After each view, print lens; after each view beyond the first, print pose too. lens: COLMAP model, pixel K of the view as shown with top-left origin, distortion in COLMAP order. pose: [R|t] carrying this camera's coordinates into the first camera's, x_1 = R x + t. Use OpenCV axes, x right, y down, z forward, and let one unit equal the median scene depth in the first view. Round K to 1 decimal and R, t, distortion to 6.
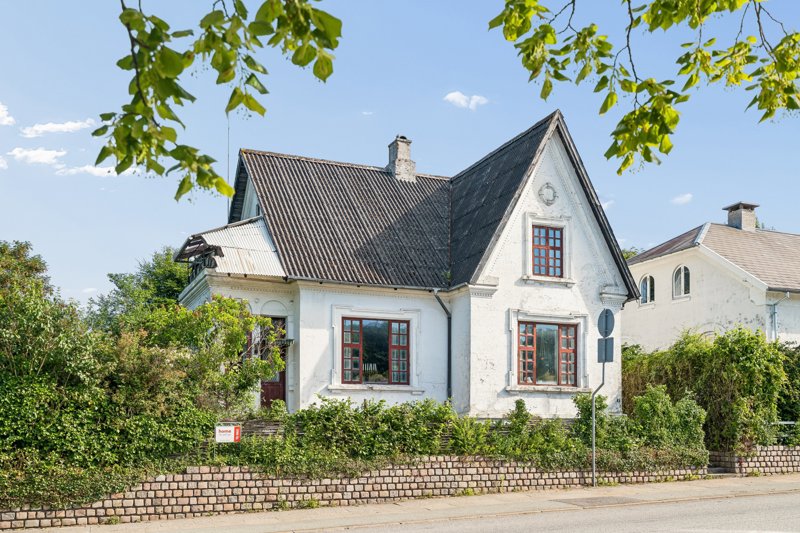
lens RADIAL K [[806.4, 0, 400.0], [0, 806.4, 266.5], [0, 0, 1]] dist [-0.001448, 0.004841]
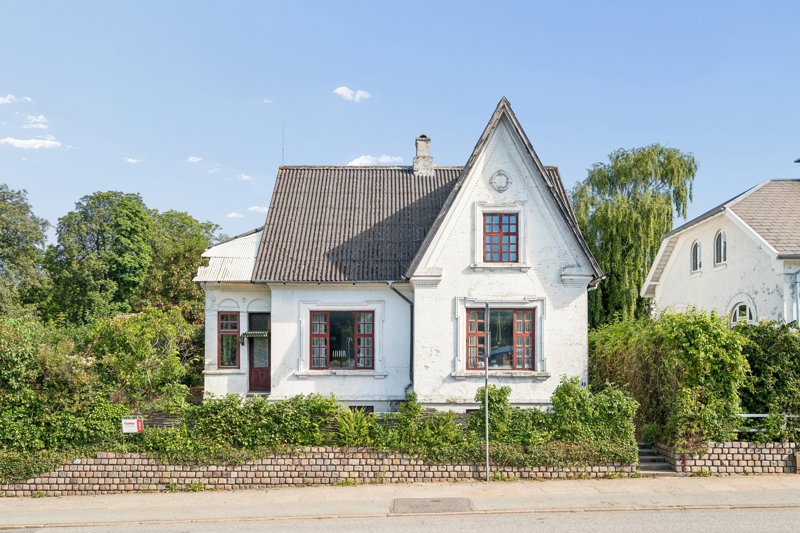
lens RADIAL K [[665.4, 0, 399.9], [0, 665.4, 241.7], [0, 0, 1]] dist [0.007883, 0.000723]
pose [[0.916918, -0.070706, -0.392763, 0.482205], [0.079399, 0.996825, 0.005910, -0.035019], [0.391098, -0.036604, 0.919621, 0.210710]]
